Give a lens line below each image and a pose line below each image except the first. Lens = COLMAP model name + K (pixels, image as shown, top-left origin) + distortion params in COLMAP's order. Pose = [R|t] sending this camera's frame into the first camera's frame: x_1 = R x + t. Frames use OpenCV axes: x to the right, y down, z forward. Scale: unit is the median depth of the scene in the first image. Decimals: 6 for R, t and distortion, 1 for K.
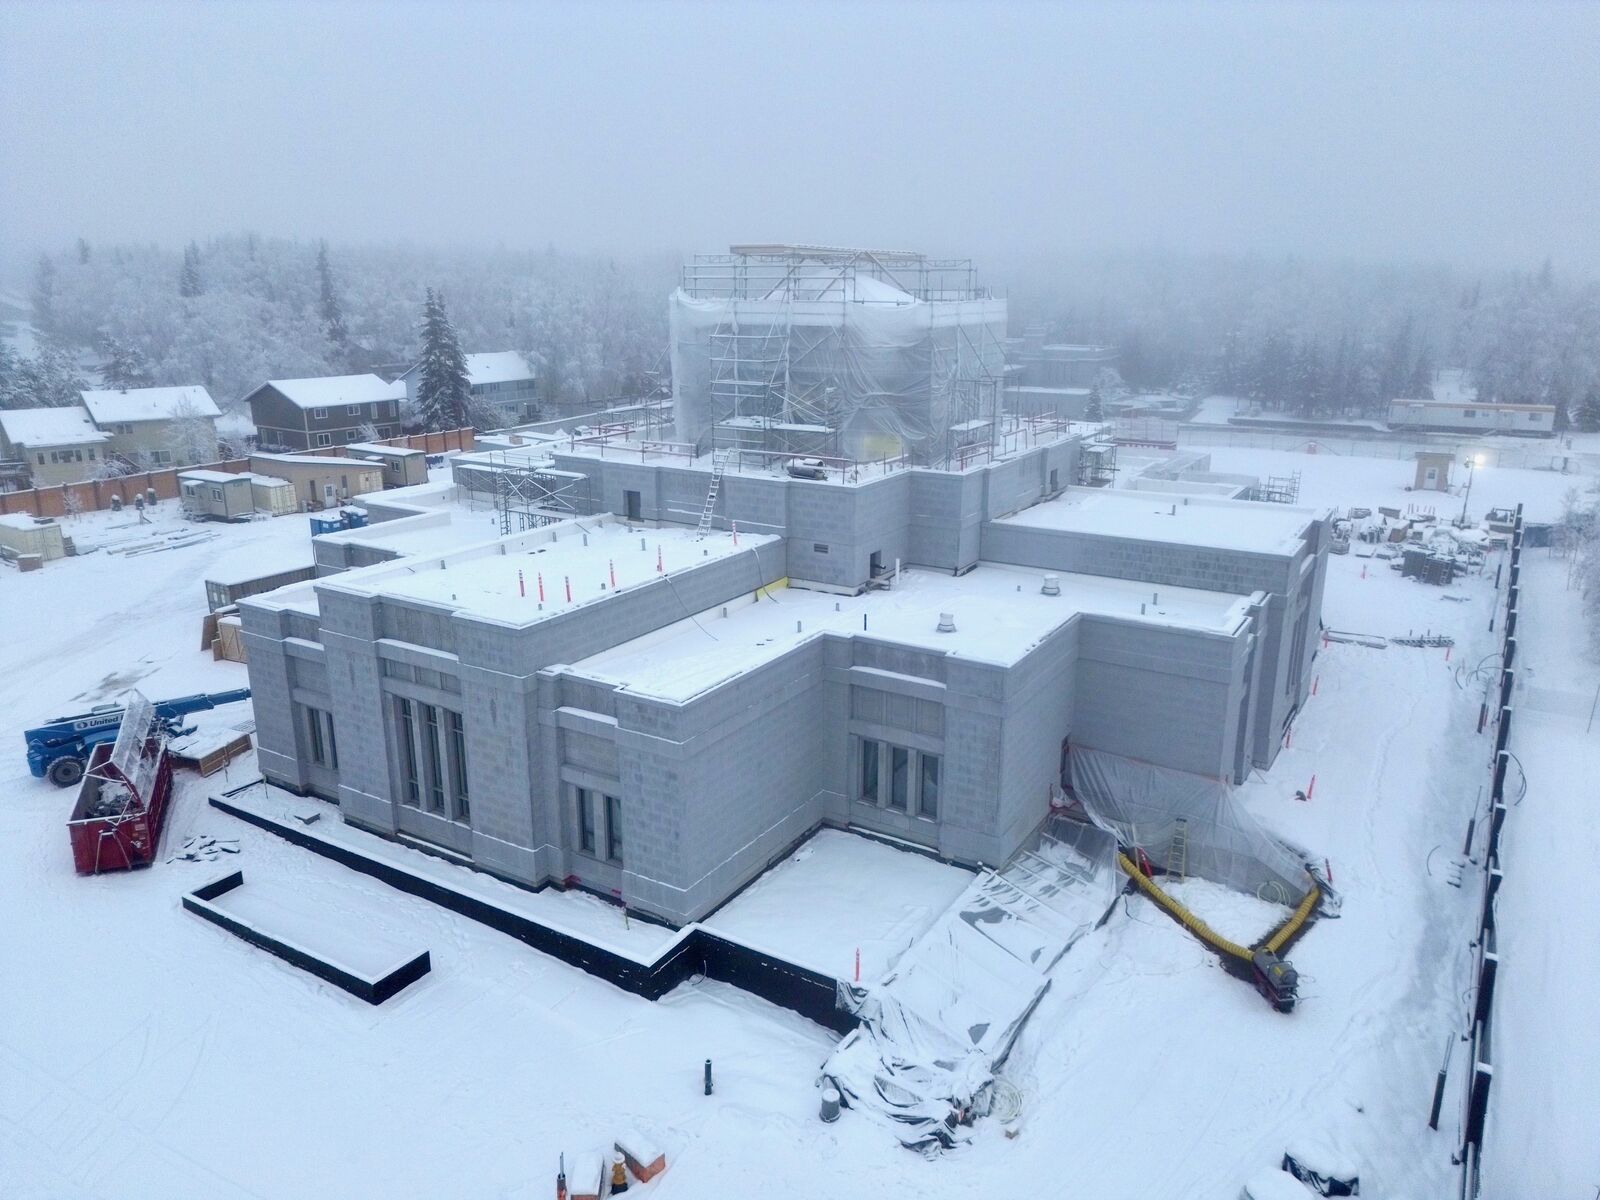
lens RADIAL K [[1122.5, 0, 803.1], [0, 1122.5, 598.8], [0, 0, 1]] dist [0.071621, -0.057417]
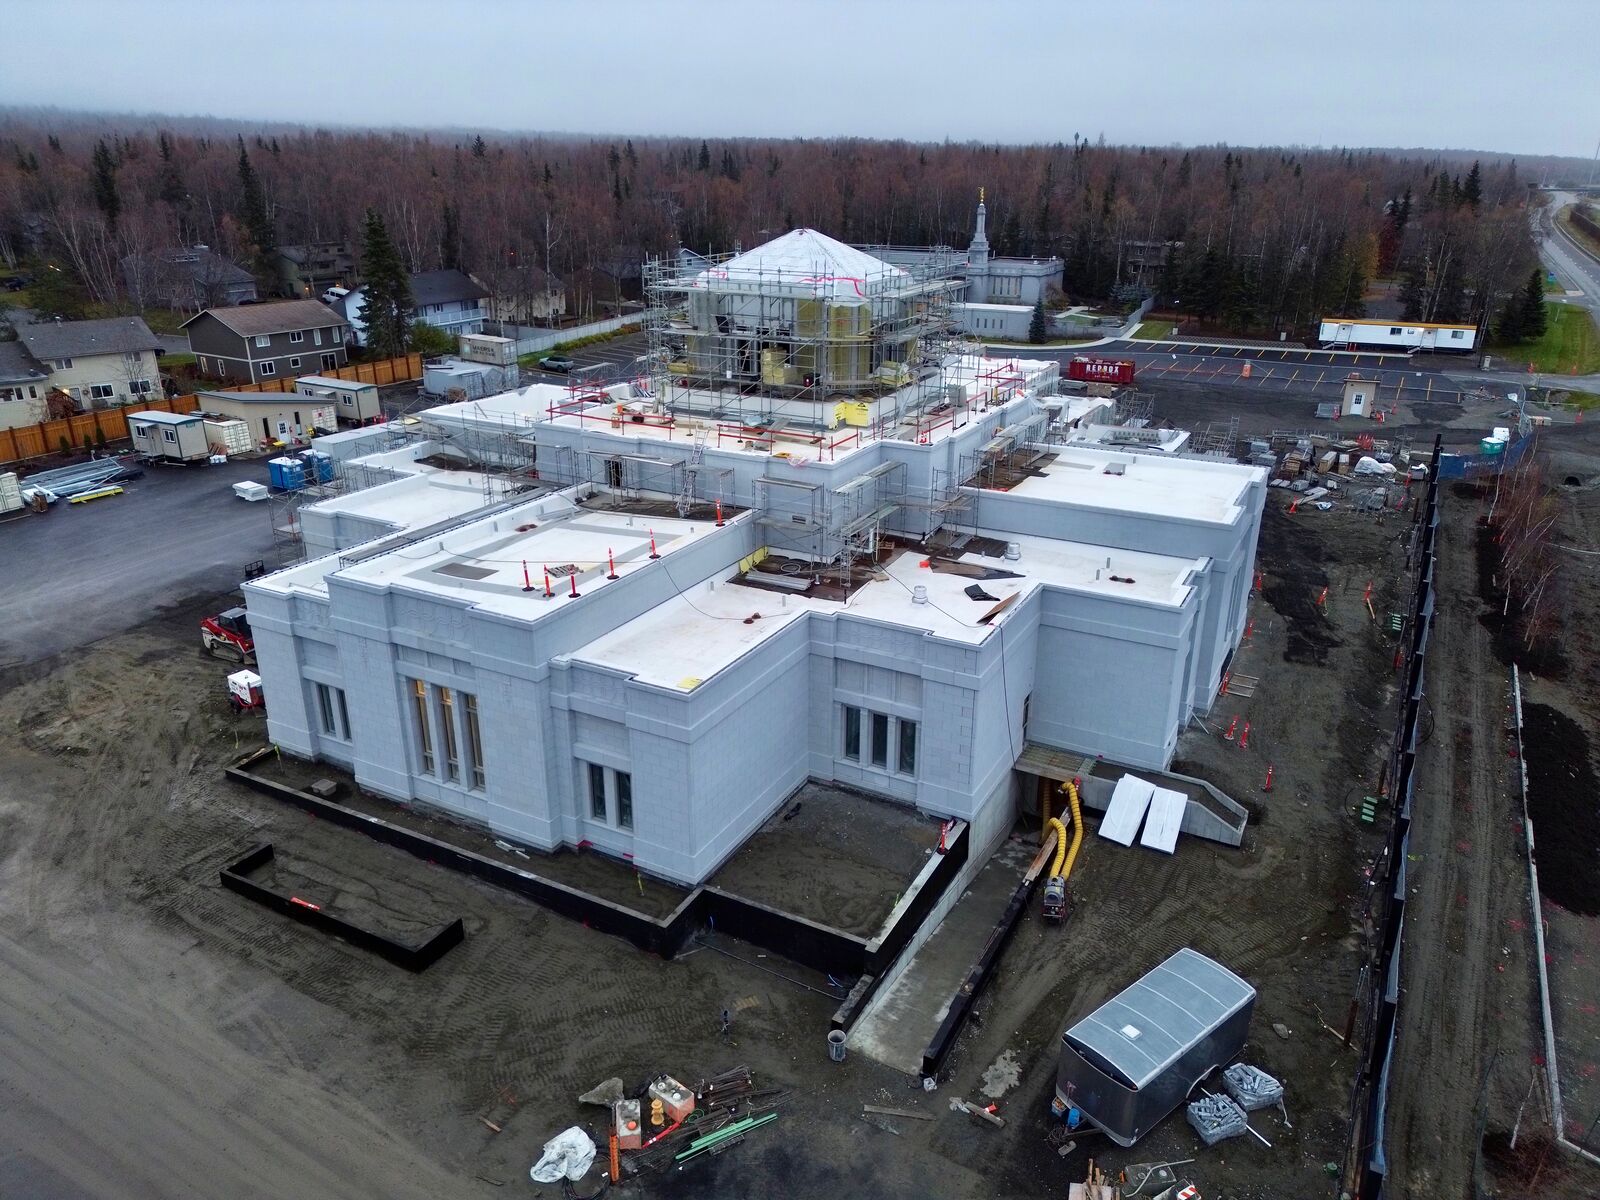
lens RADIAL K [[1116.9, 0, 803.0], [0, 1116.9, 600.4], [0, 0, 1]] dist [0.079992, -0.067805]
pose [[0.998393, -0.018534, 0.053553, -0.041794], [0.013337, 0.995308, 0.095829, -0.076667], [-0.055077, -0.094961, 0.993956, -0.060376]]
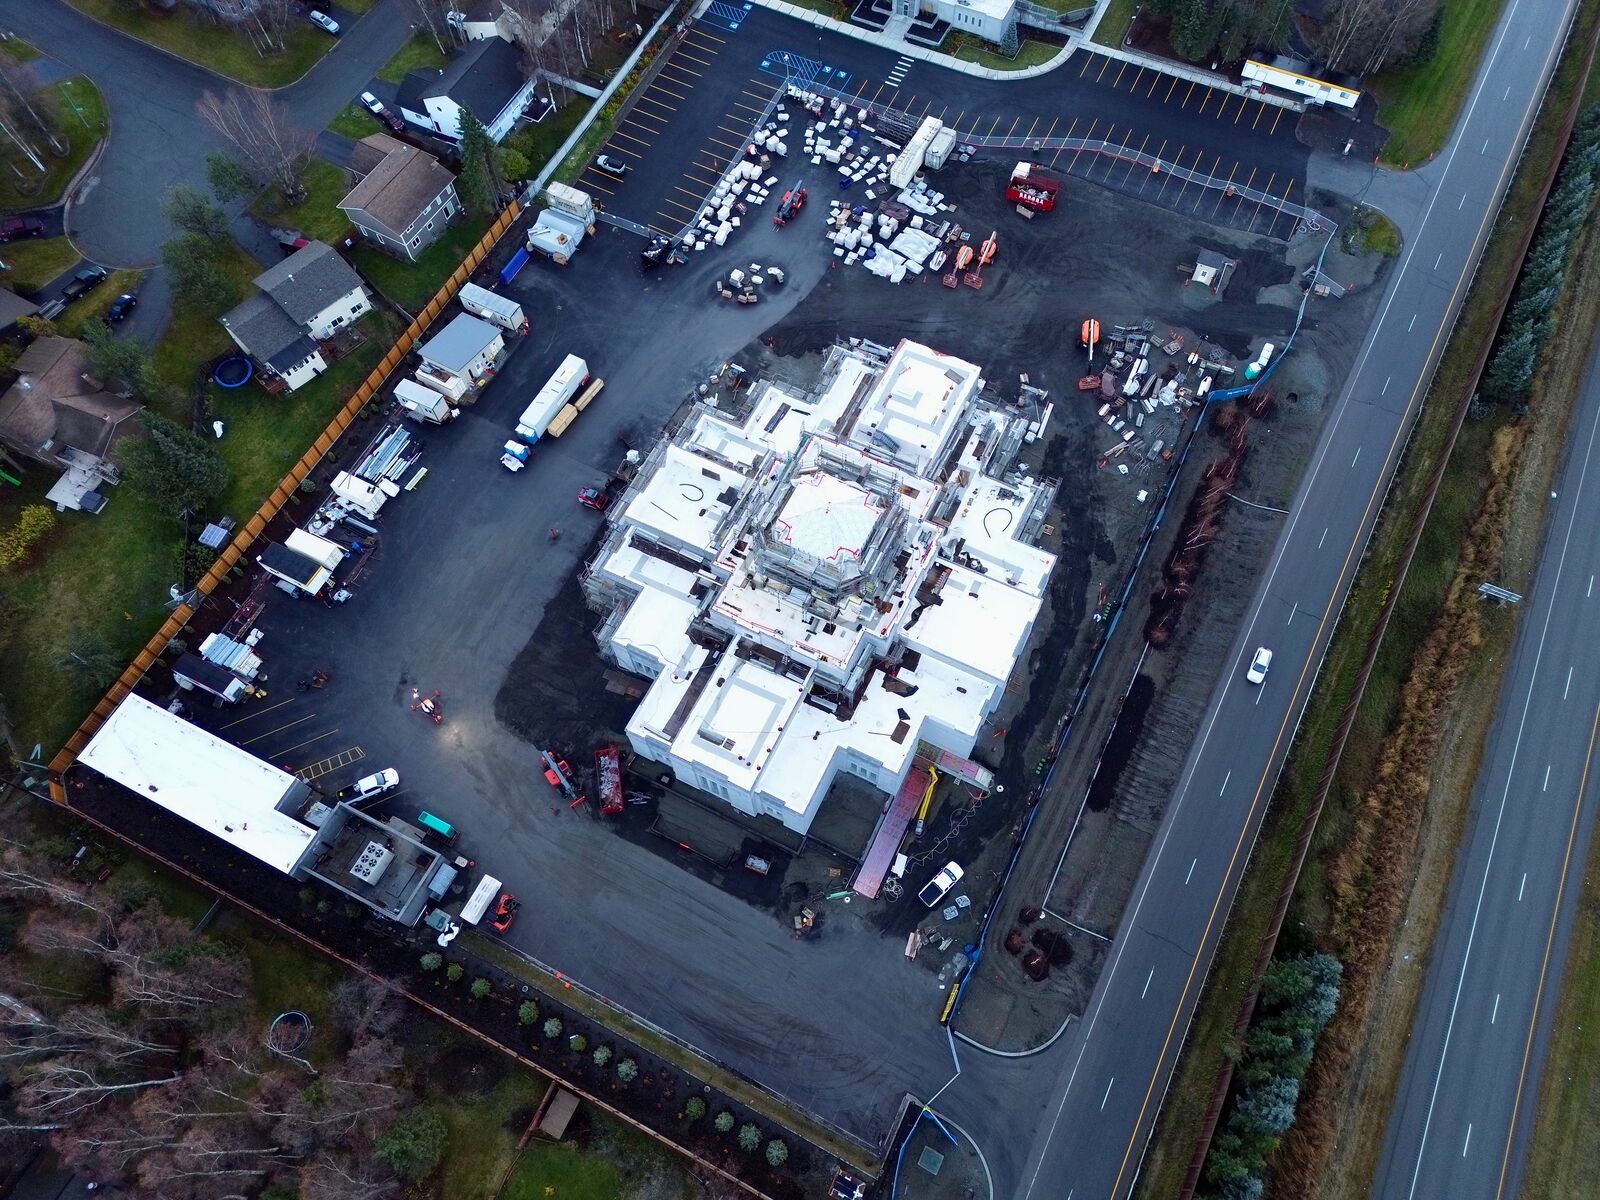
lens RADIAL K [[1116.9, 0, 803.0], [0, 1116.9, 600.4], [0, 0, 1]] dist [0.079992, -0.067805]
pose [[0.995943, -0.088010, 0.018765, -0.089415], [0.044715, 0.664967, 0.745533, -2.258944], [-0.078093, -0.741669, 0.666204, -0.624587]]
